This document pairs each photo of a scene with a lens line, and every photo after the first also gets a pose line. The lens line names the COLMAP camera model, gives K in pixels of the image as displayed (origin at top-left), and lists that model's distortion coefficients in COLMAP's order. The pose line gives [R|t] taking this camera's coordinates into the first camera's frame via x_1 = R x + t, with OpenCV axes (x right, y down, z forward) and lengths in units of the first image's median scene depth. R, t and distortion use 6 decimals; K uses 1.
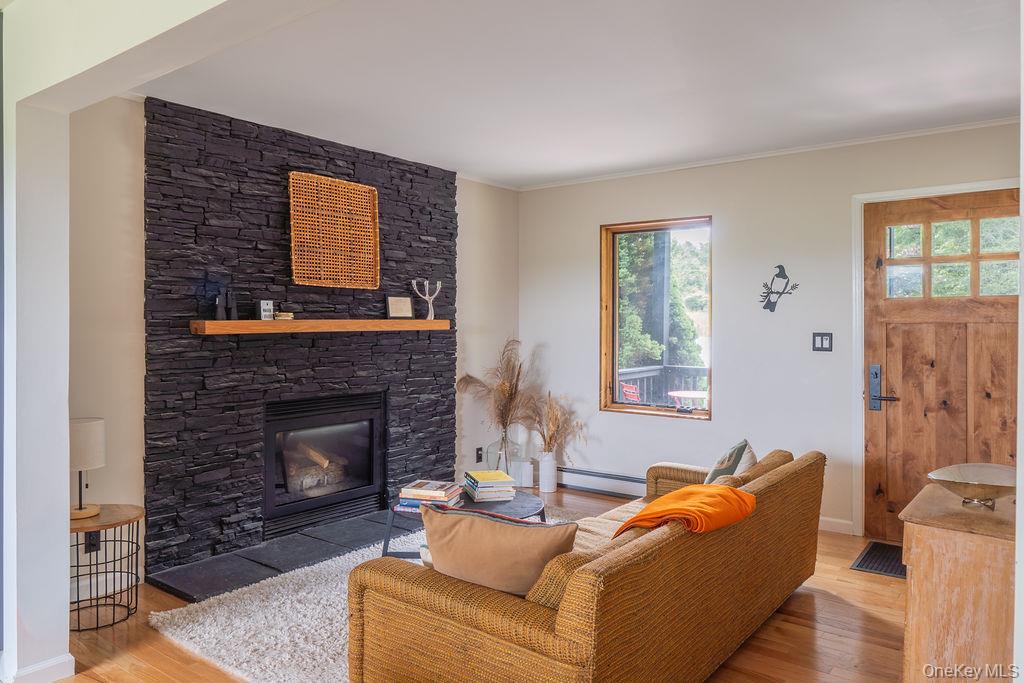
lens RADIAL K [[719.4, 0, 498.1], [0, 719.4, 330.3], [0, 0, 1]] dist [-0.002292, -0.002338]
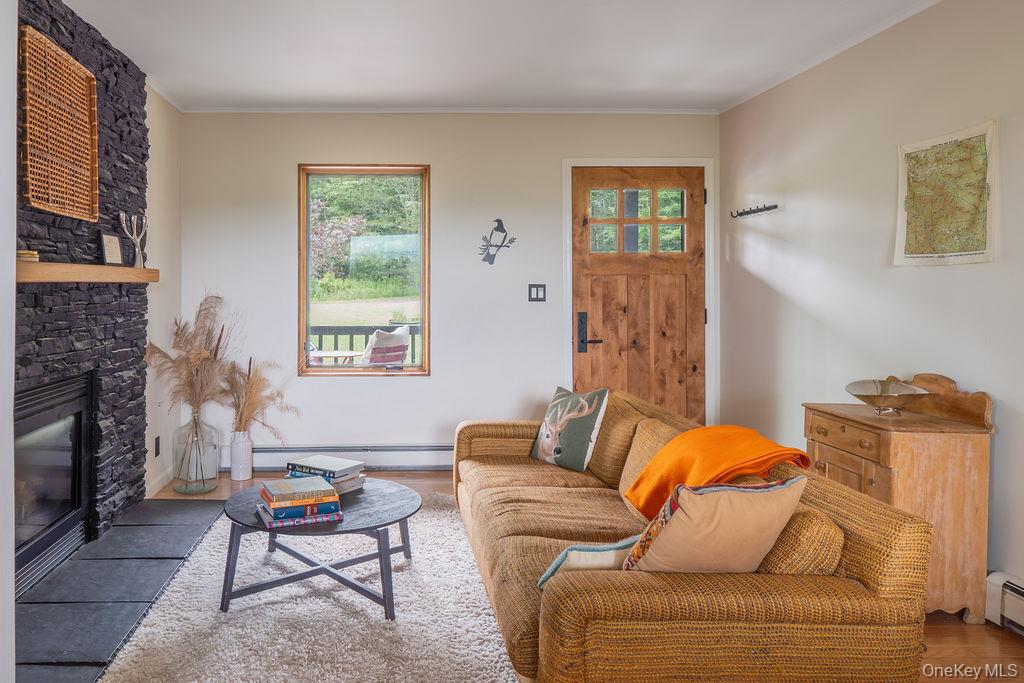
lens RADIAL K [[730.5, 0, 515.9], [0, 730.5, 281.1], [0, 0, 1]] dist [0.002063, -0.002007]
pose [[0.771815, -0.001714, 0.635844, -0.284390], [0.009162, 0.999923, -0.008425, 0.008335], [-0.635781, 0.012328, 0.771771, 0.188976]]
